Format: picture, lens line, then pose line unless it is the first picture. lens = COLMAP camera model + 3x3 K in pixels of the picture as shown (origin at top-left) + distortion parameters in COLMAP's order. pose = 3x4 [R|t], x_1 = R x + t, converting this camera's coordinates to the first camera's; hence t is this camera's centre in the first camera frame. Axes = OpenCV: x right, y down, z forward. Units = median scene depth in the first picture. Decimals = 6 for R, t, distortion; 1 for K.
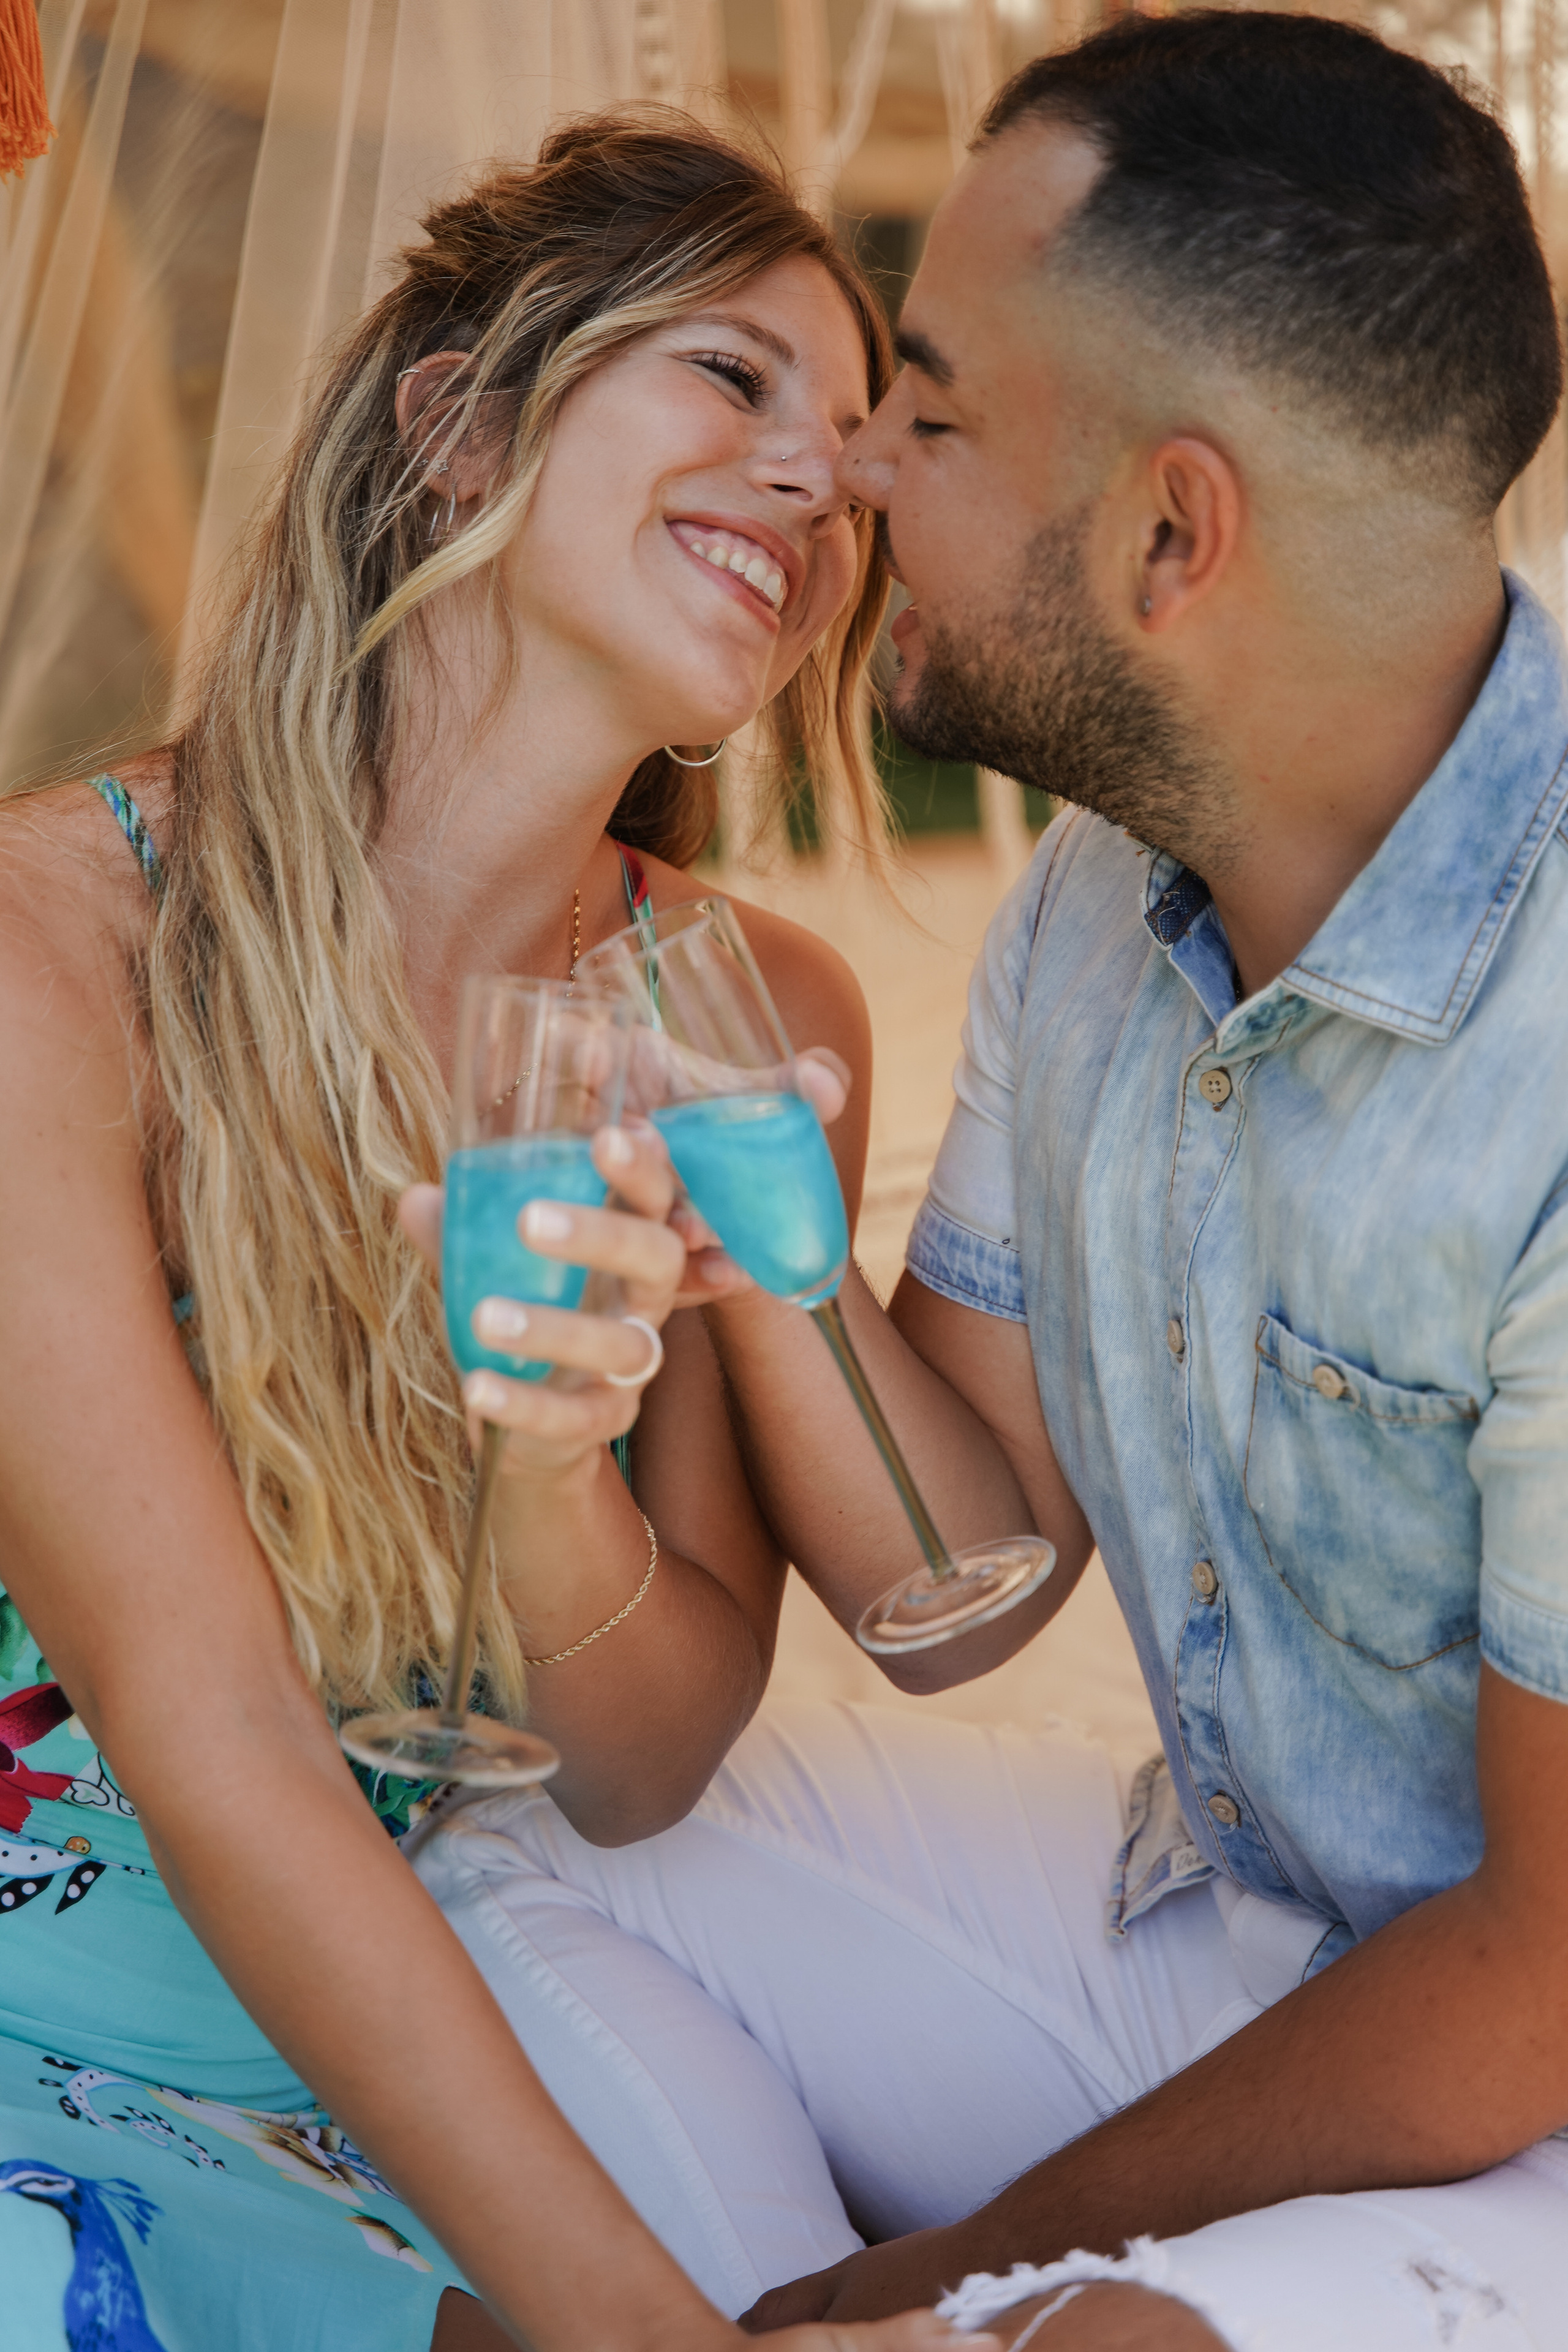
lens RADIAL K [[5715.8, 0, 784.0], [0, 5715.8, 1176.0], [0, 0, 1]] dist [0.909440, -13.725681]
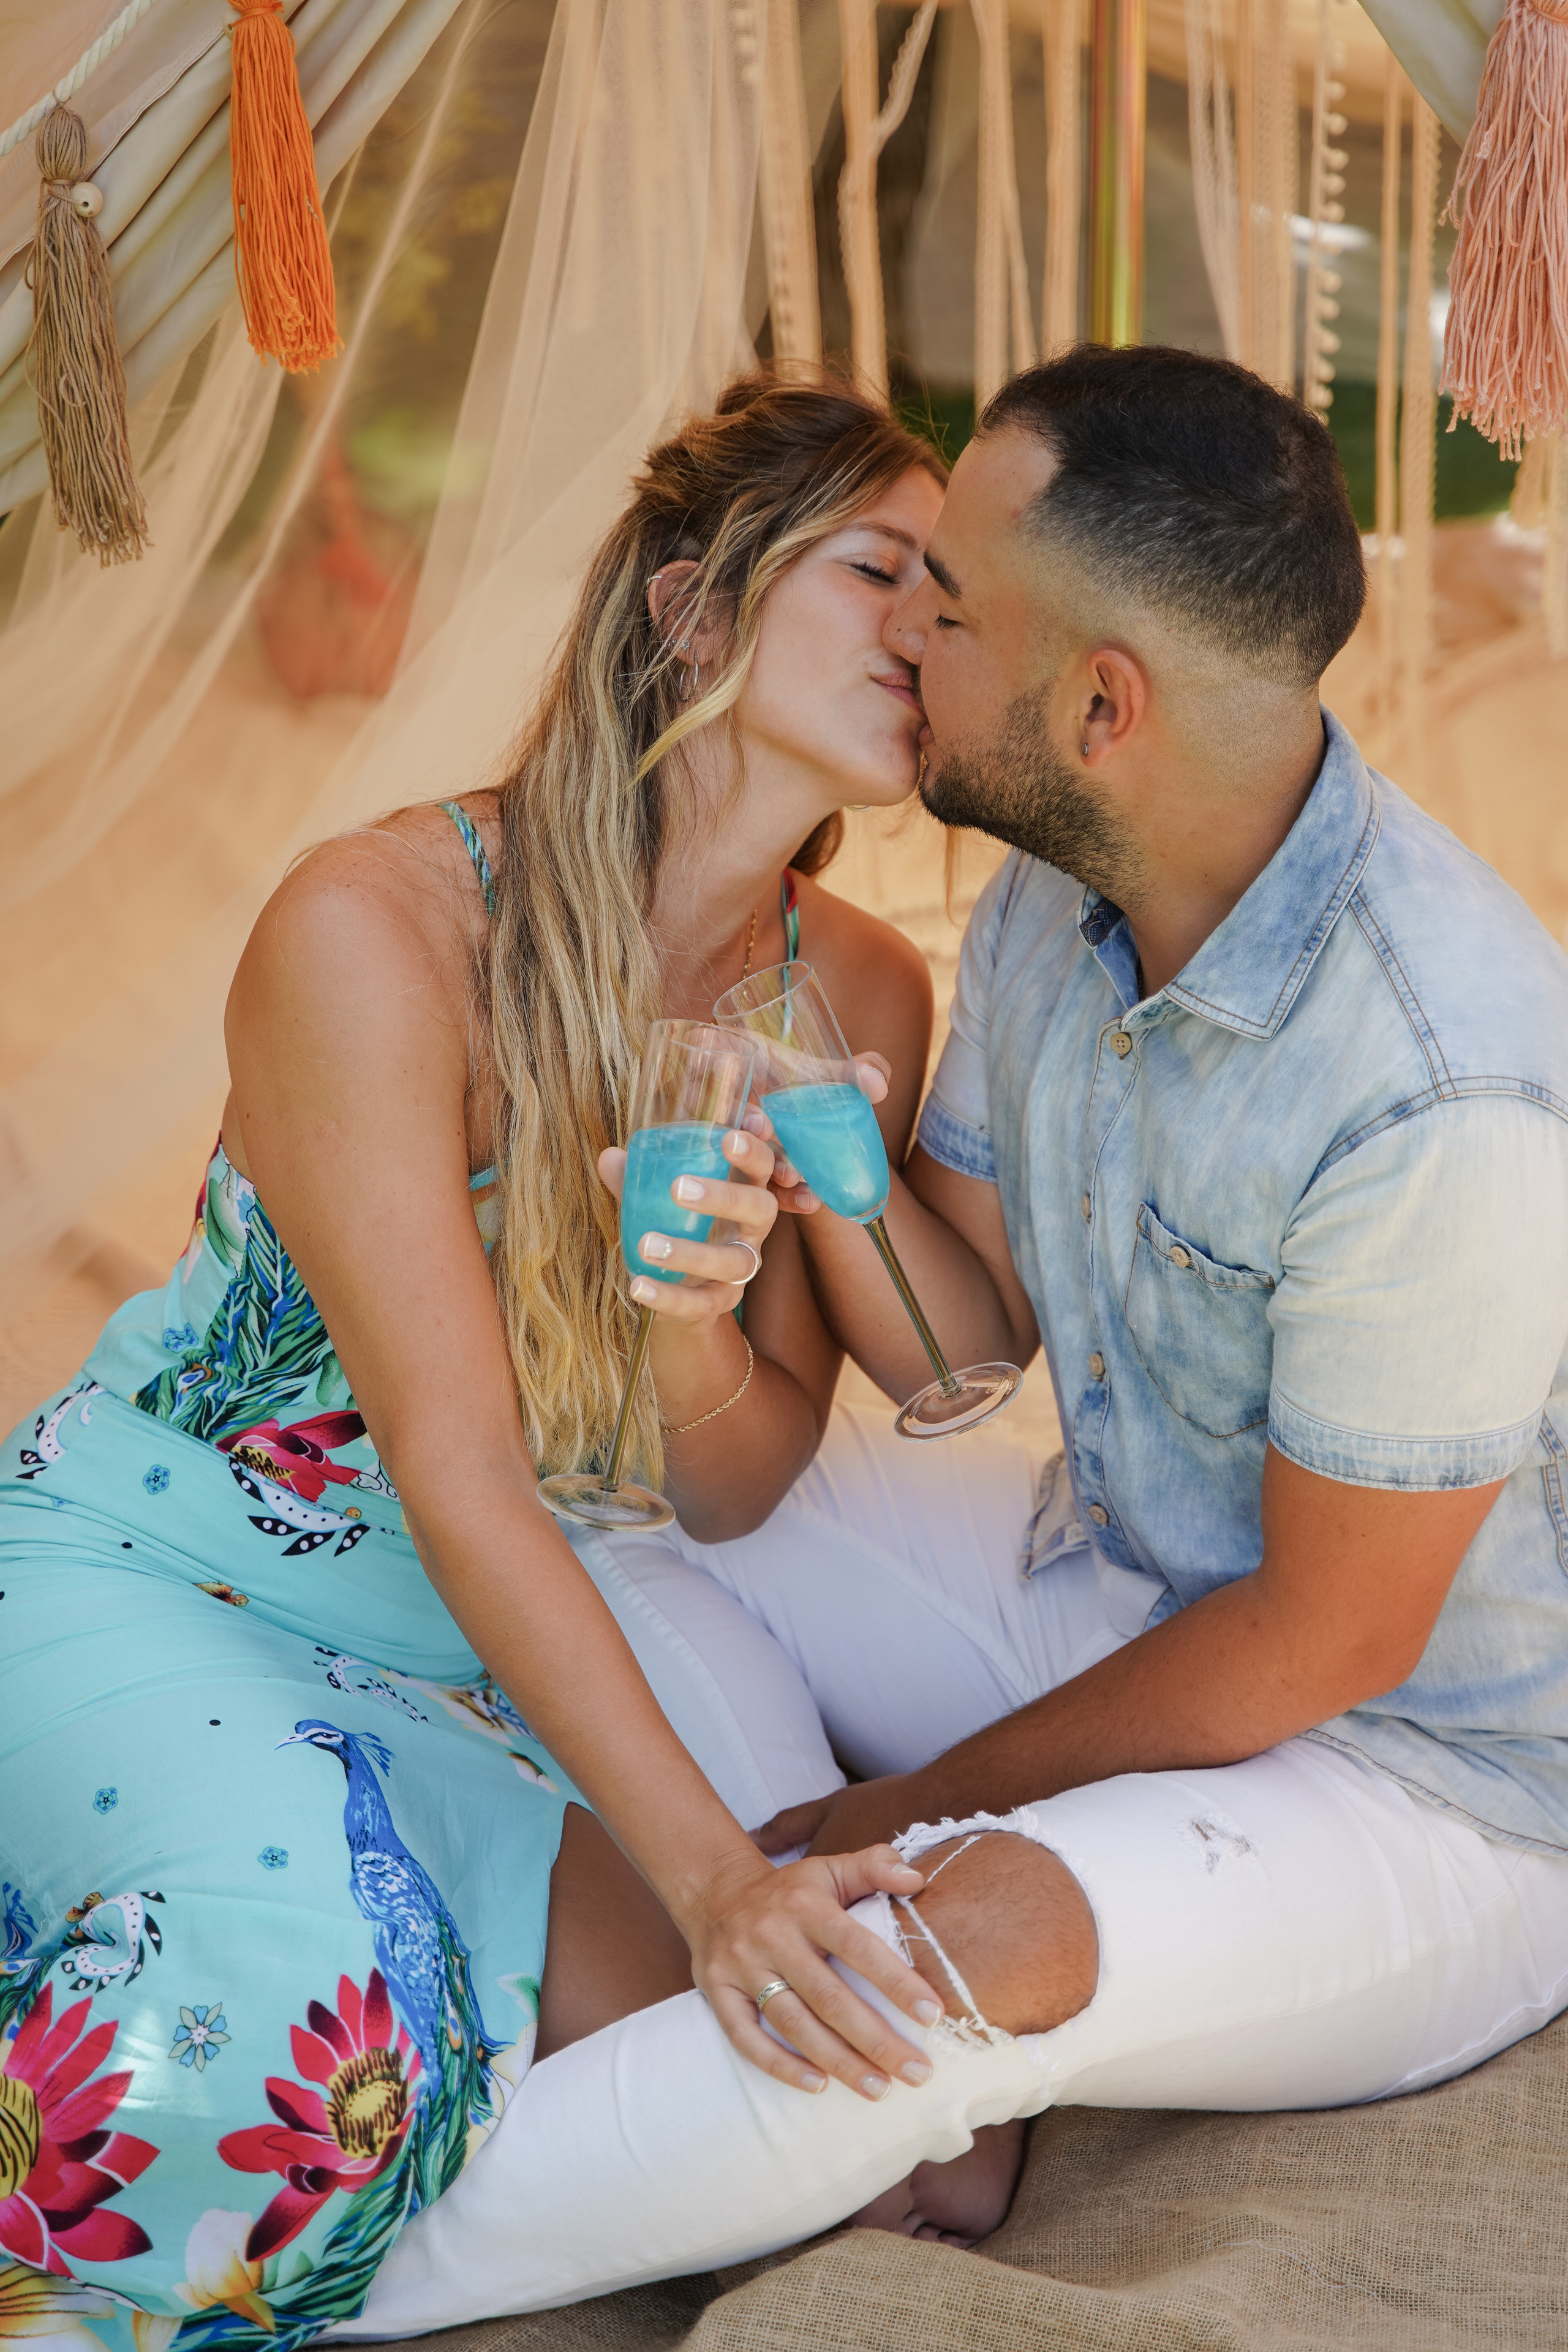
lens RADIAL K [[5152.0, 0, 784.0], [0, 5152.0, 1176.0], [0, 0, 1]] dist [0.026673, 0.234718]
pose [[0.998840, 0.047551, 0.007572, -0.022128], [-0.047965, 0.996395, 0.069980, -0.073535], [-0.004217, -0.070262, 0.997520, -0.356657]]
